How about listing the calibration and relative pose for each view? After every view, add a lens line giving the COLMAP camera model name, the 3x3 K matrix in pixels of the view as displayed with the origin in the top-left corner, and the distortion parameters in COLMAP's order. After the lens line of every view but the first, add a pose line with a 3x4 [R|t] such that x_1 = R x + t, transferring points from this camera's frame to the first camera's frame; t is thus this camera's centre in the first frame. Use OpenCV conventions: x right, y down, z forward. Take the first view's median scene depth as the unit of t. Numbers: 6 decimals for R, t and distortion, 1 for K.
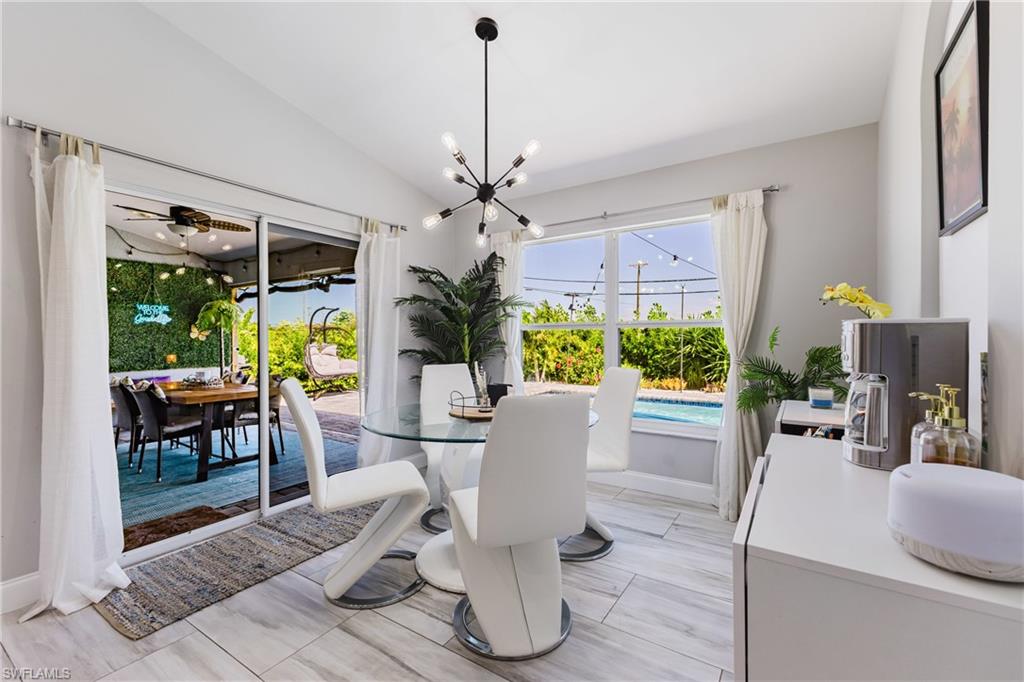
lens RADIAL K [[438.9, 0, 512.0], [0, 438.9, 341.0], [0, 0, 1]] dist [0.011381, 0.000014]
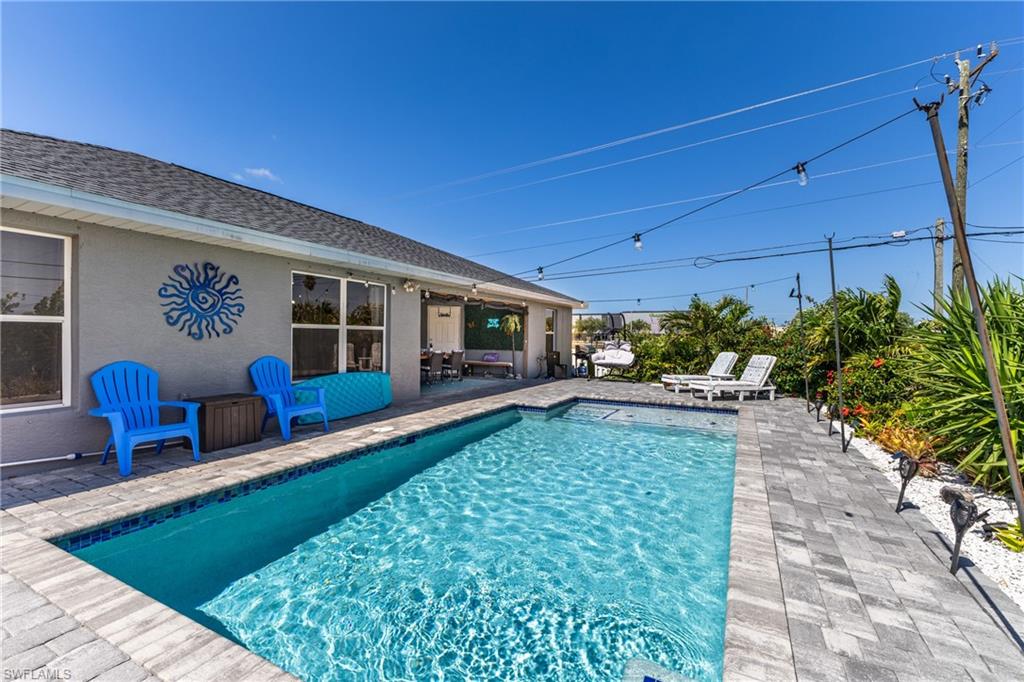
lens RADIAL K [[441.1, 0, 520.1], [0, 441.1, 341.4], [0, 0, 1]] dist [0.006925, -0.000256]
pose [[0.123960, 0.021989, -0.992044, 1.283480], [-0.021789, 0.999574, 0.019433, -0.017707], [0.992048, 0.019206, 0.124386, 0.858396]]
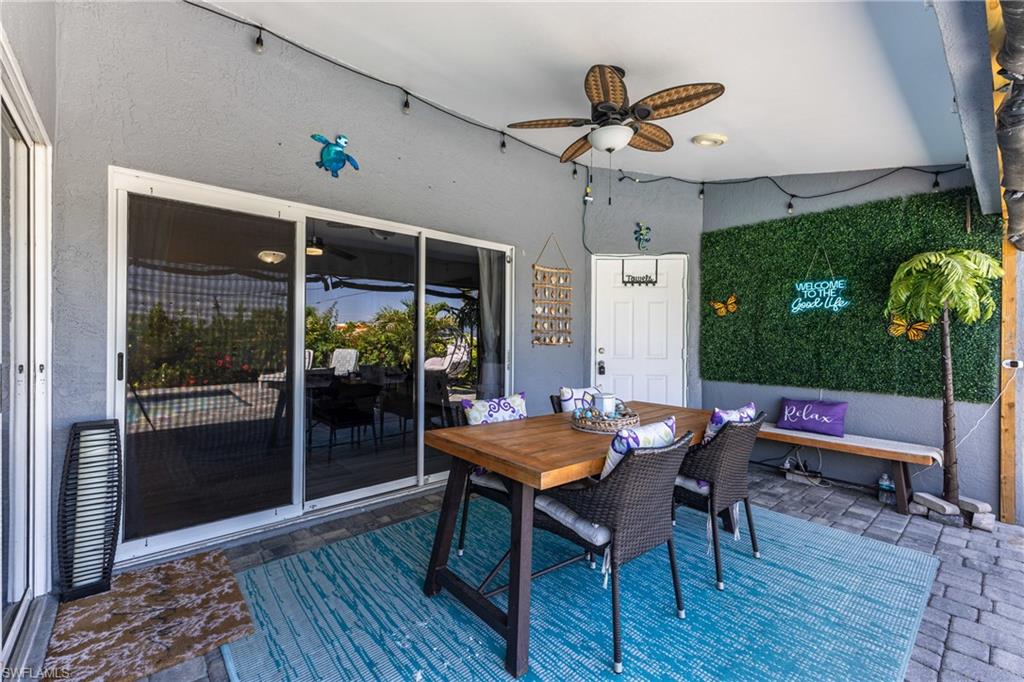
lens RADIAL K [[425.2, 0, 514.8], [0, 425.2, 338.8], [0, 0, 1]] dist [0.002756, 0.000089]
pose [[-0.258188, 0.005785, -0.966077, -0.138470], [-0.017402, 0.999792, 0.010638, -0.001183], [0.965938, 0.019558, -0.258034, 0.741947]]
